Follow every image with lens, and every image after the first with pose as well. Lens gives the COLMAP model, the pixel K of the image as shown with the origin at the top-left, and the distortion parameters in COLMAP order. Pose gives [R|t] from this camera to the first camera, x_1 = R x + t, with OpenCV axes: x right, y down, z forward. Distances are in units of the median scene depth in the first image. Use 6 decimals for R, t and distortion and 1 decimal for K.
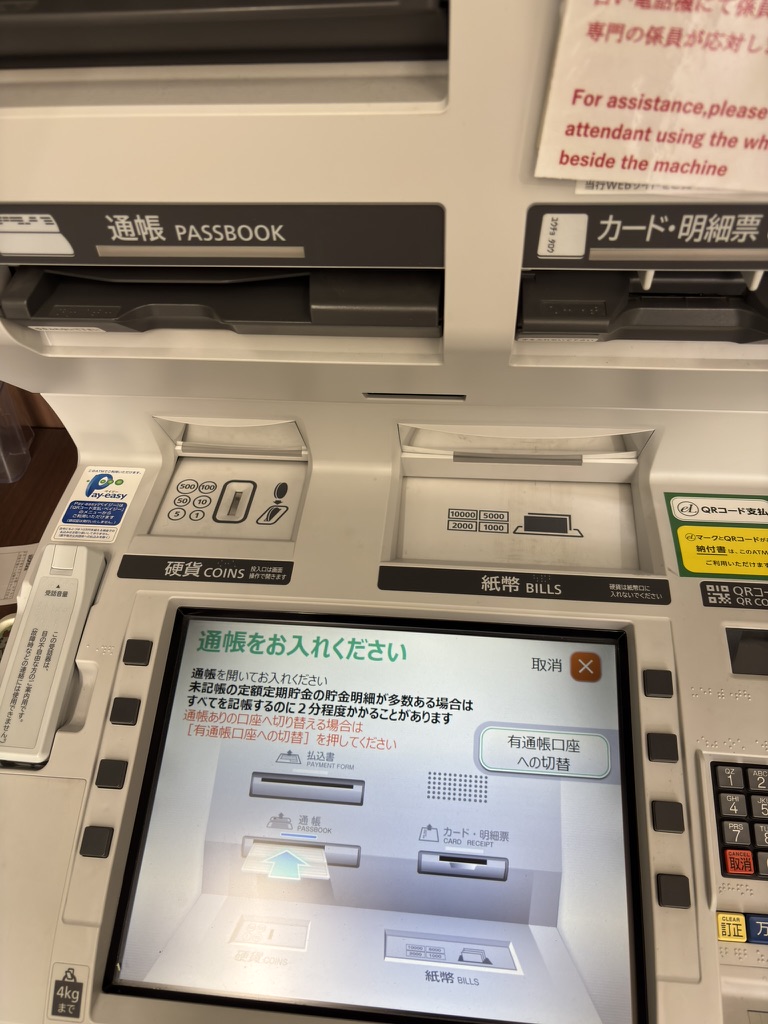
lens RADIAL K [[779.1, 0, 380.9], [0, 779.1, 516.3], [0, 0, 1]] dist [0.027056, -0.041029]
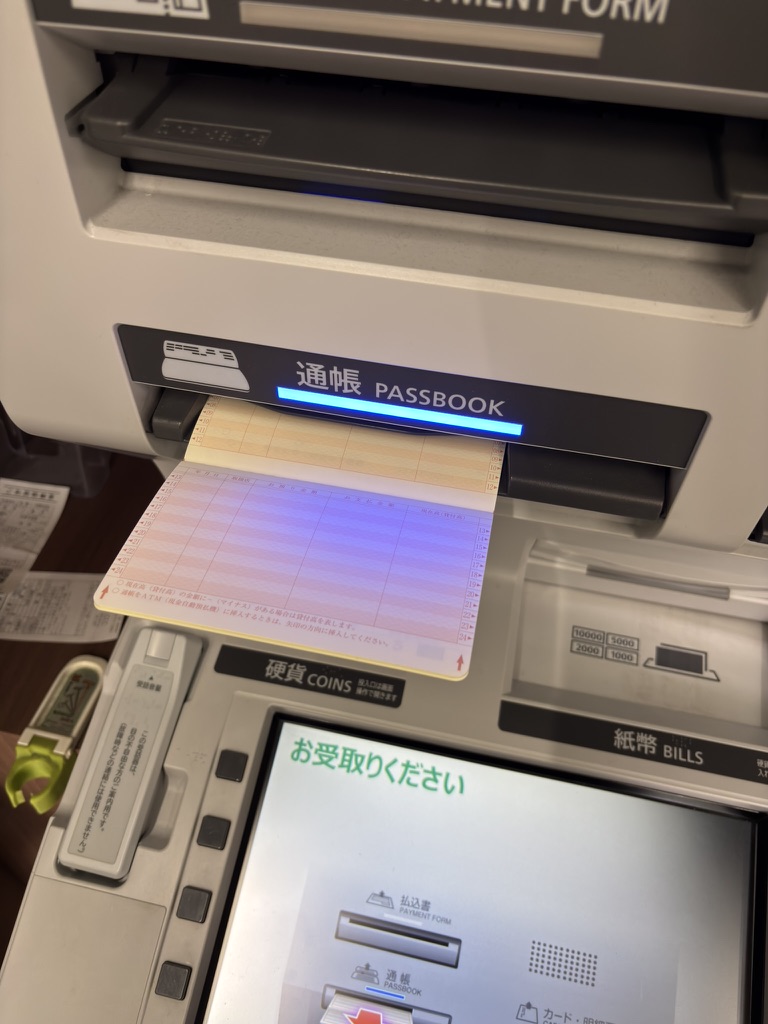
lens RADIAL K [[779.1, 0, 383.1], [0, 779.1, 509.6], [0, 0, 1]] dist [0.027056, -0.041029]
pose [[0.991854, 0.124540, -0.026739, -0.151204], [-0.123272, 0.991363, 0.044750, -0.191907], [0.032081, -0.041089, 0.998640, 0.103793]]
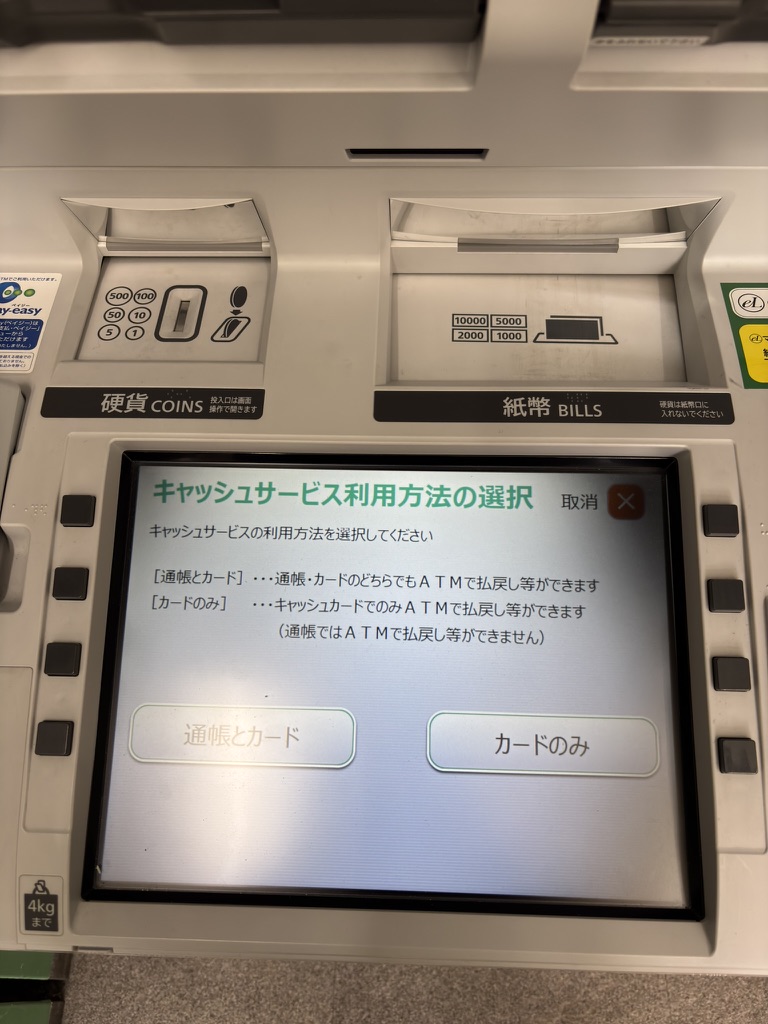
lens RADIAL K [[779.1, 0, 378.4], [0, 779.1, 522.6], [0, 0, 1]] dist [0.027056, -0.041029]
pose [[0.997678, -0.046816, 0.049461, -0.046353], [0.033957, 0.971502, 0.234586, 0.009230], [-0.059034, -0.232362, 0.970836, 0.209414]]
